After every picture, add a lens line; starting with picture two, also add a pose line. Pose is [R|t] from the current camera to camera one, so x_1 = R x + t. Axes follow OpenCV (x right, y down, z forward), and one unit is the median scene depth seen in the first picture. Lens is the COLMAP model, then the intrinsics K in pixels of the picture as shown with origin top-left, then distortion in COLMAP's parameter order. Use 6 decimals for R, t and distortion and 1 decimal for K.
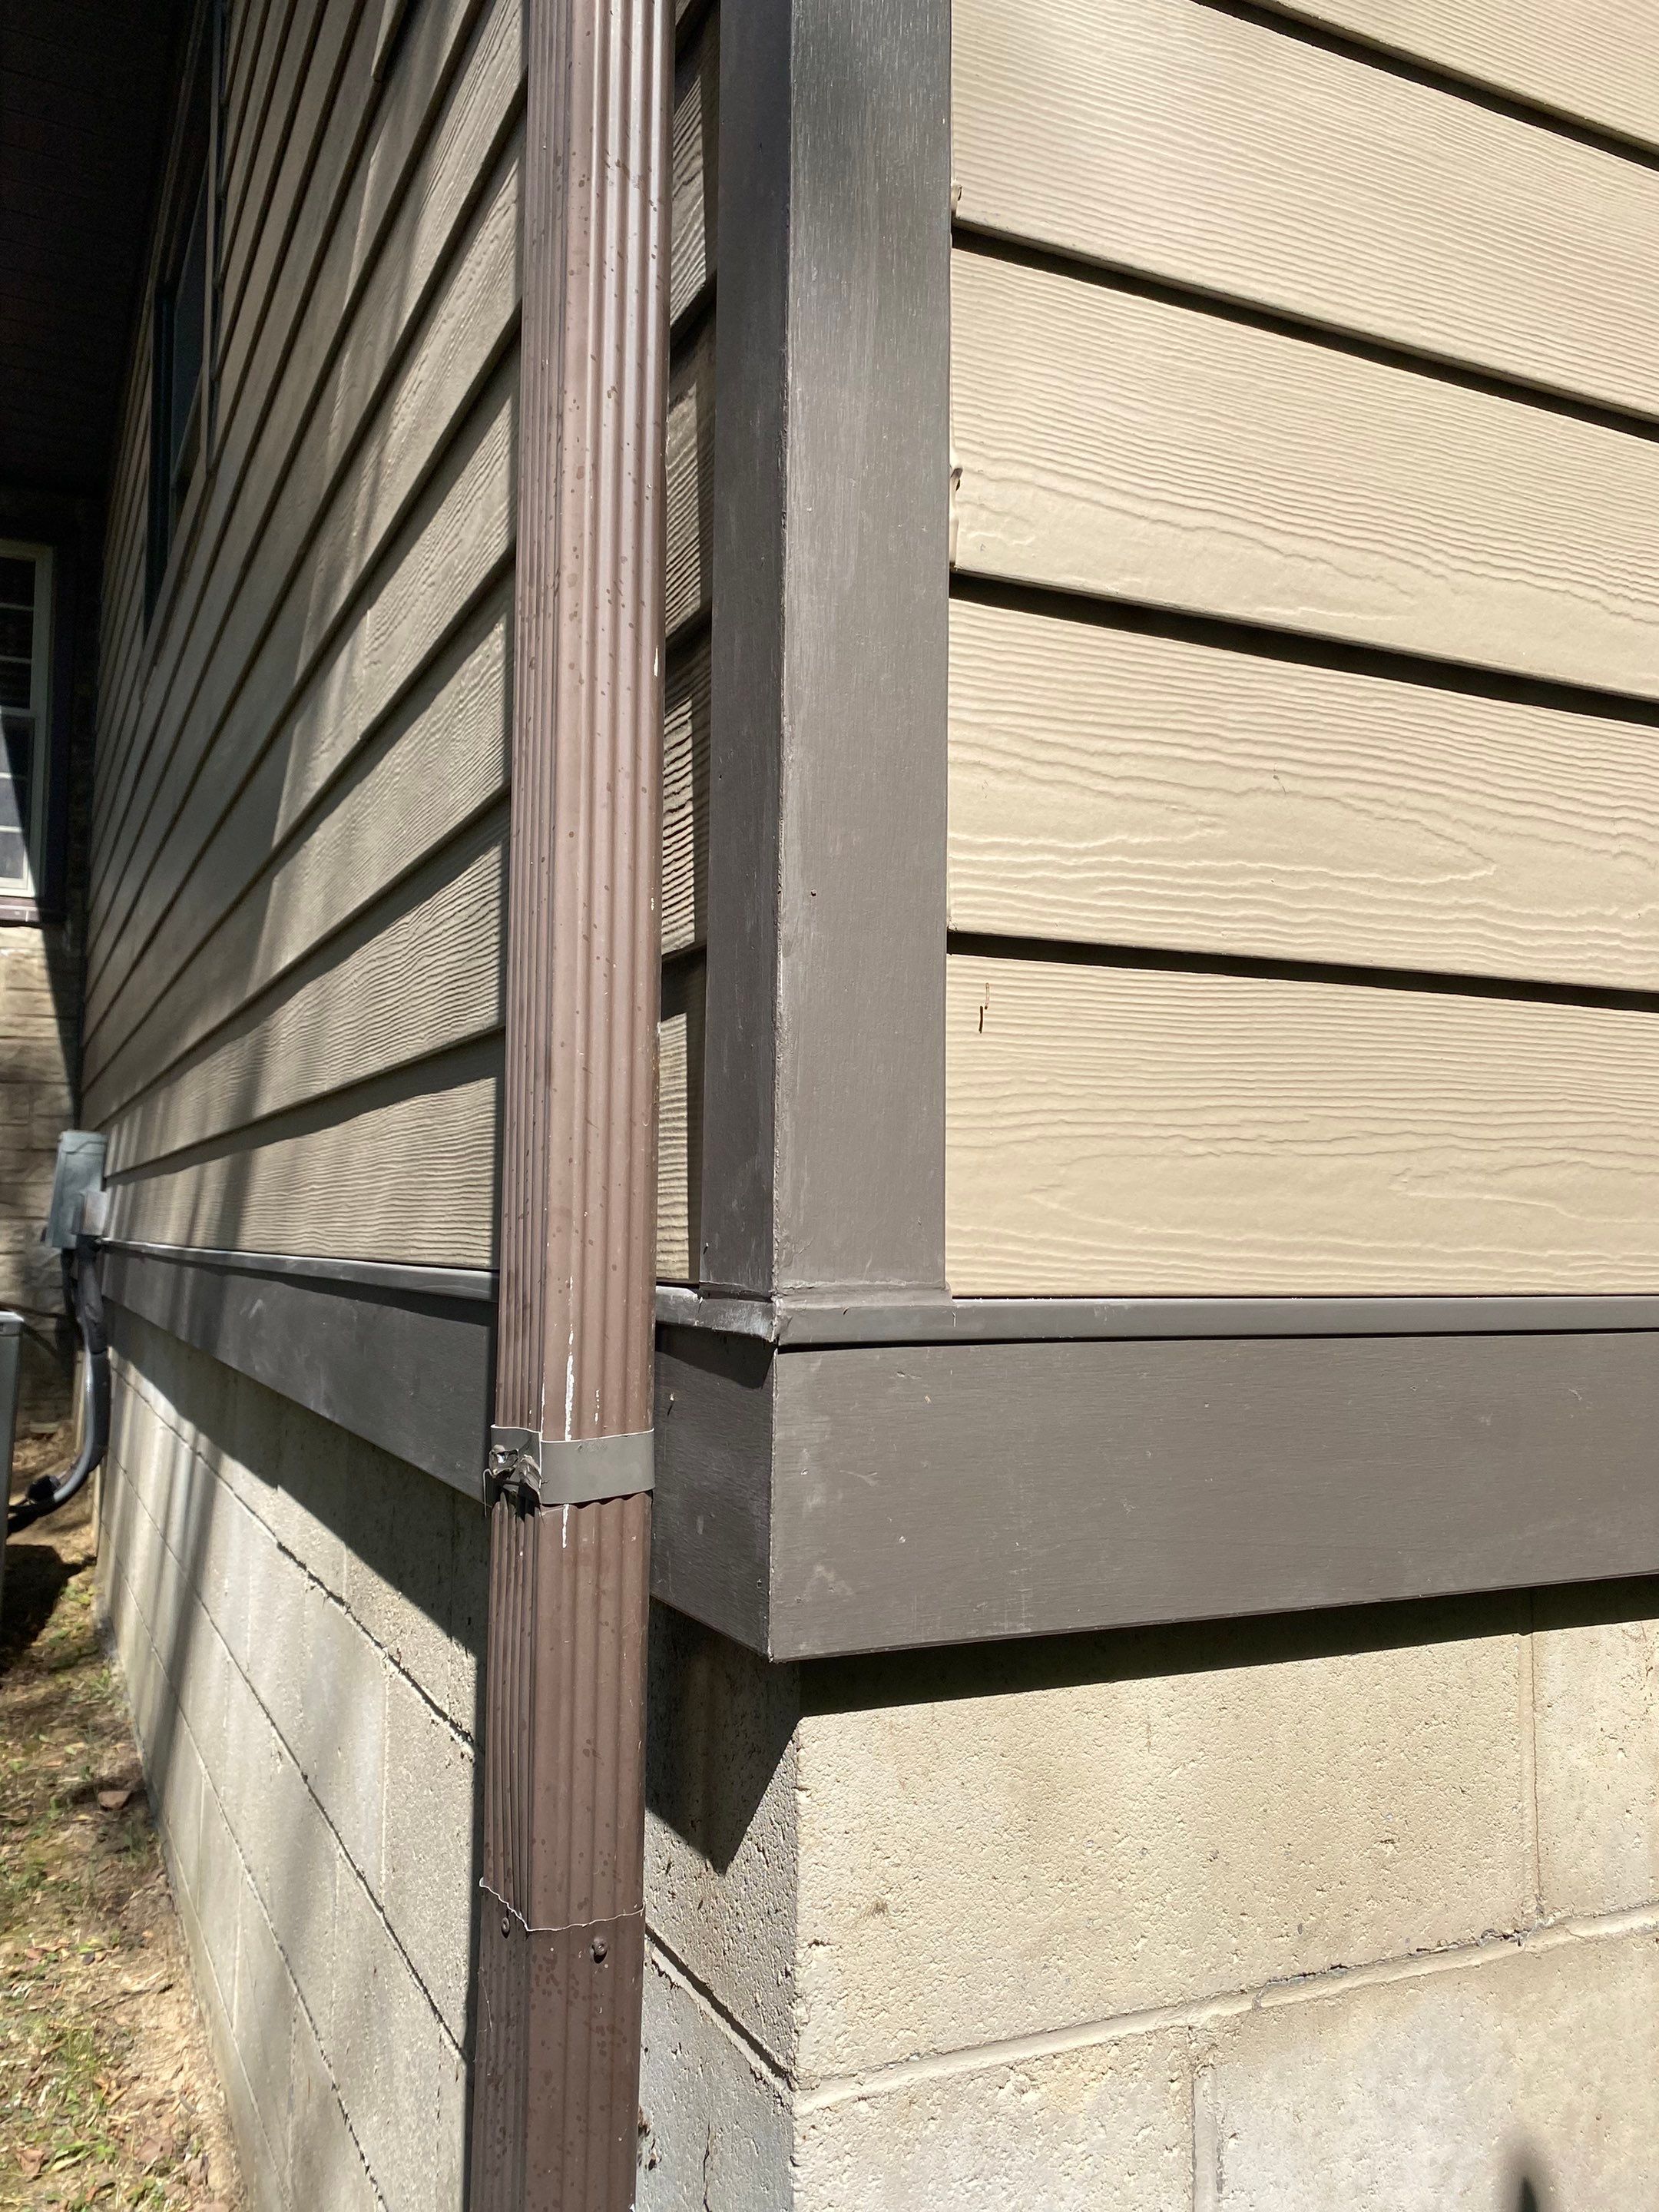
lens RADIAL K [[1705.5, 0, 822.5], [0, 1705.5, 1102.9], [0, 0, 1]] dist [0.026227, -0.017950]
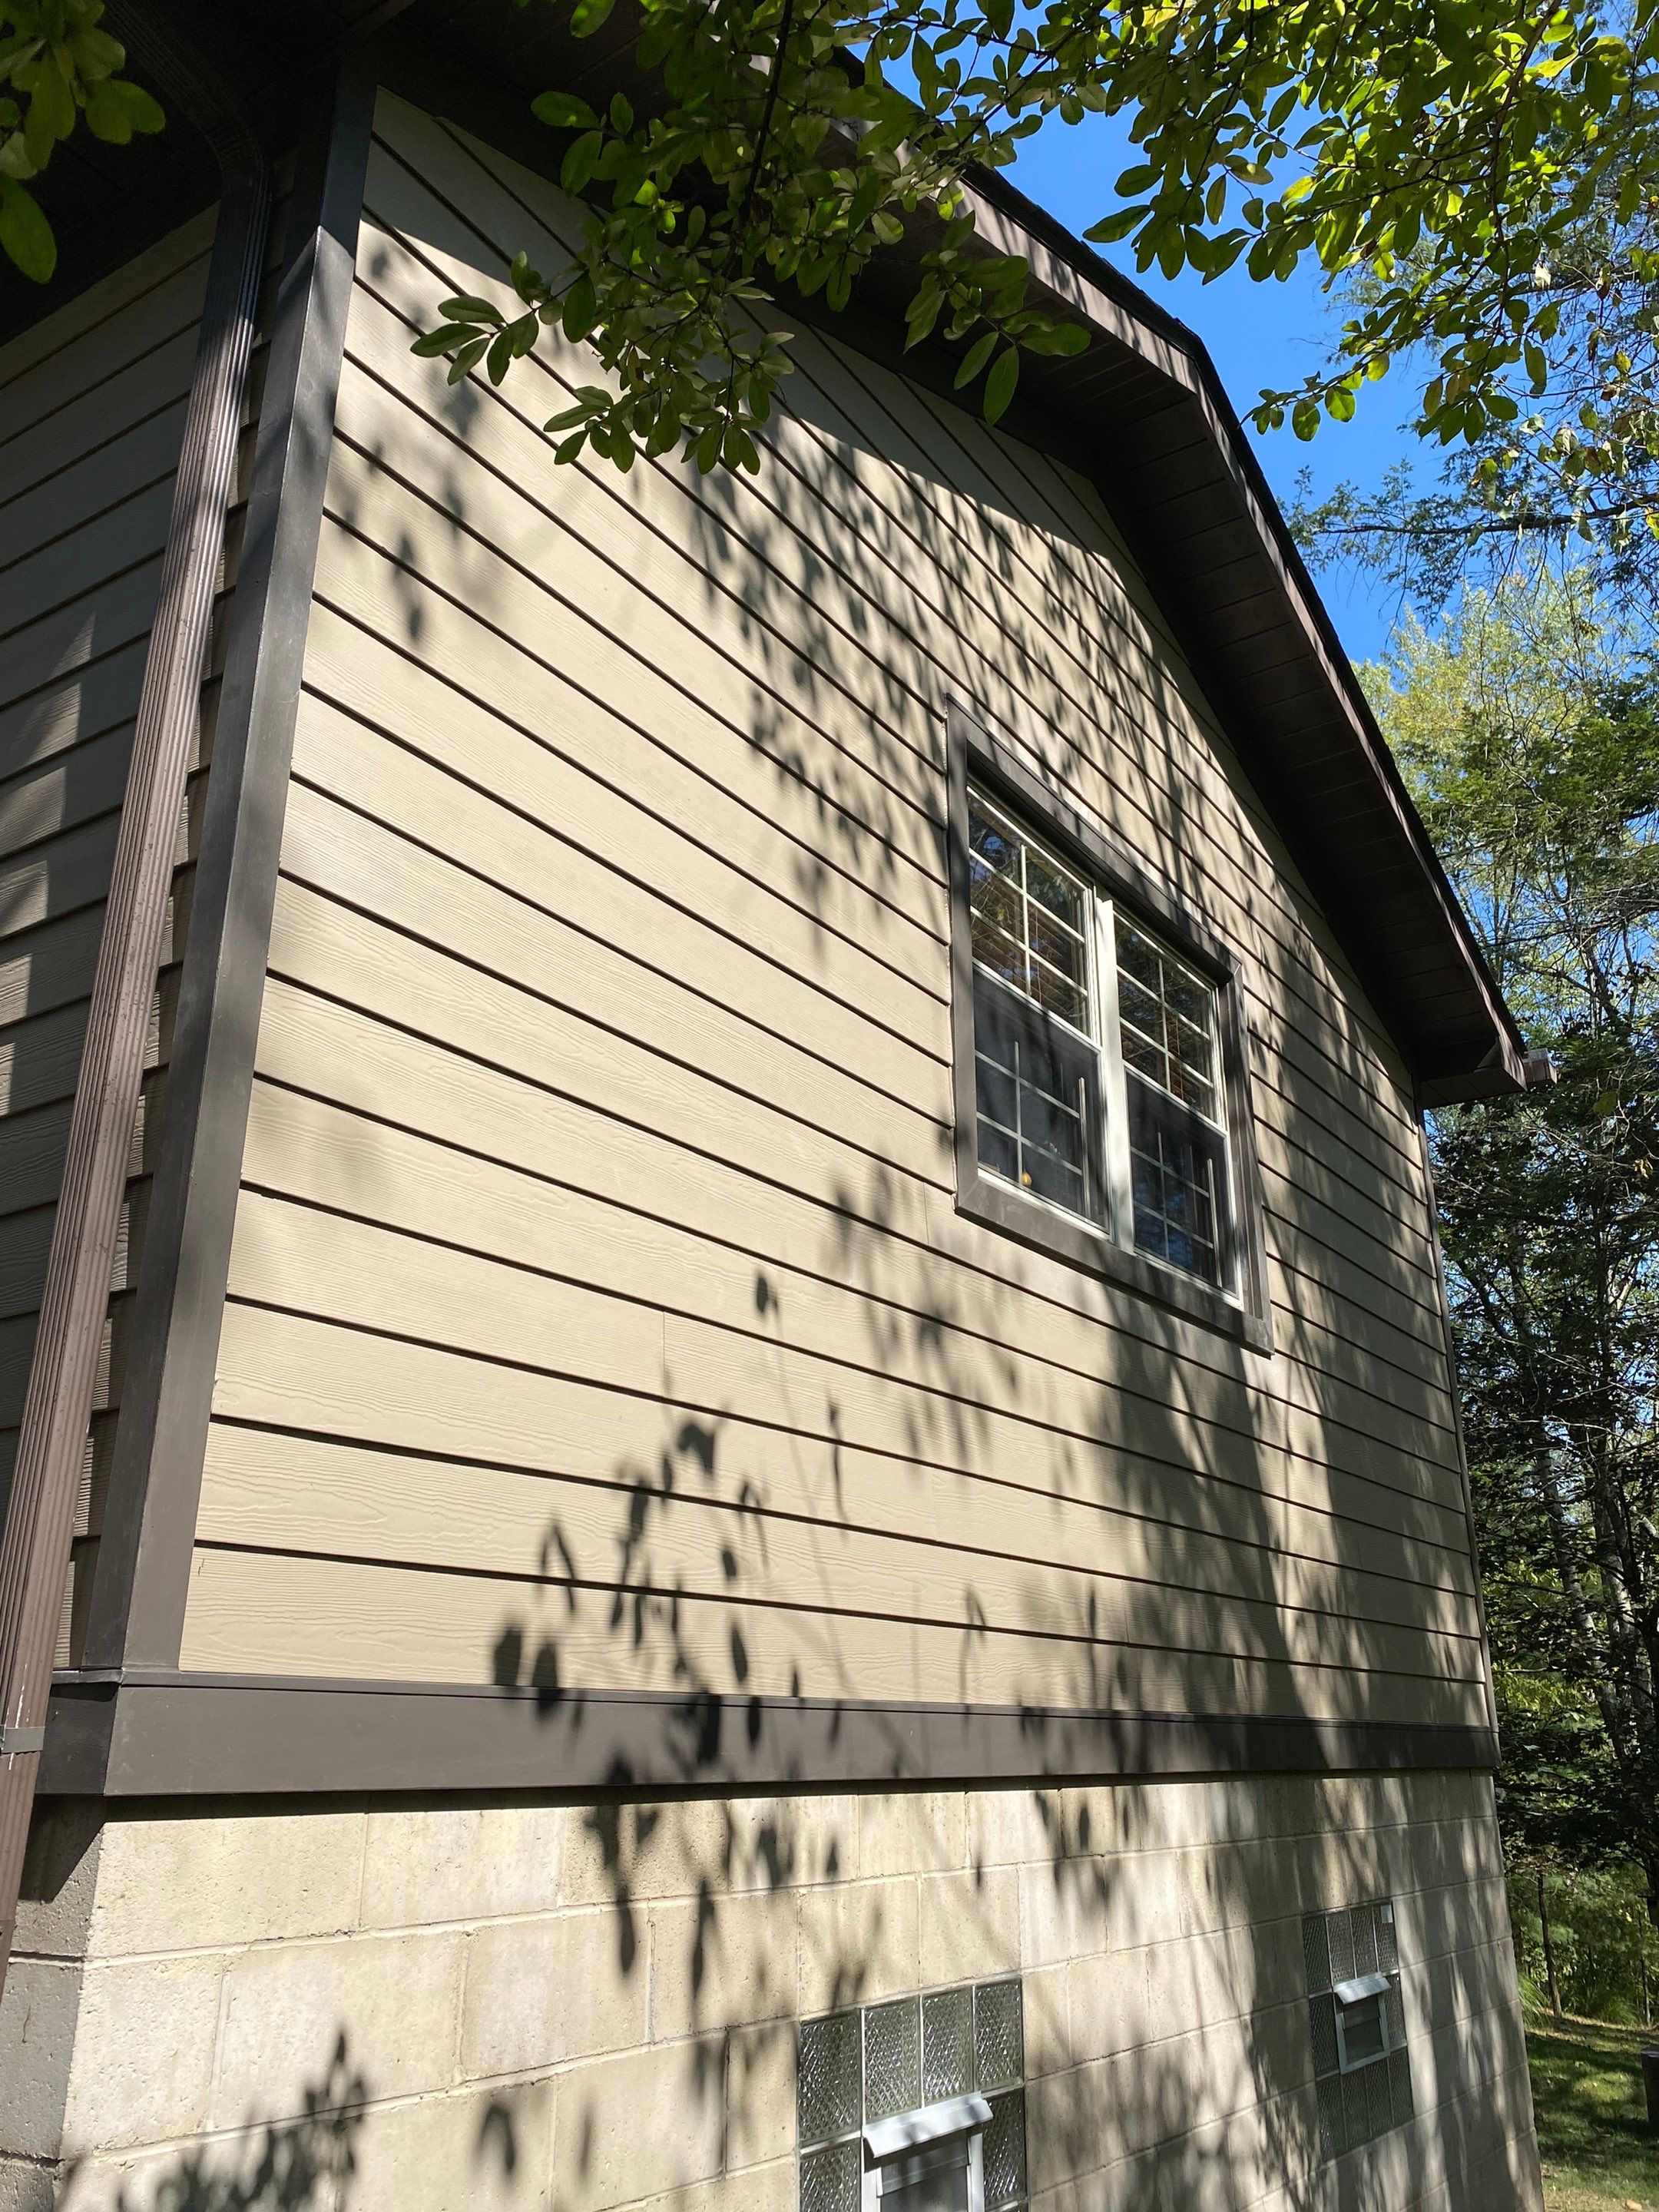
lens RADIAL K [[1705.5, 0, 778.5], [0, 1705.5, 1110.8], [0, 0, 1]] dist [0.026227, -0.017950]
pose [[0.866631, 0.172088, 0.468334, -0.528626], [-0.040950, 0.960004, -0.276974, -0.032604], [-0.497267, 0.220856, 0.839016, -2.011327]]
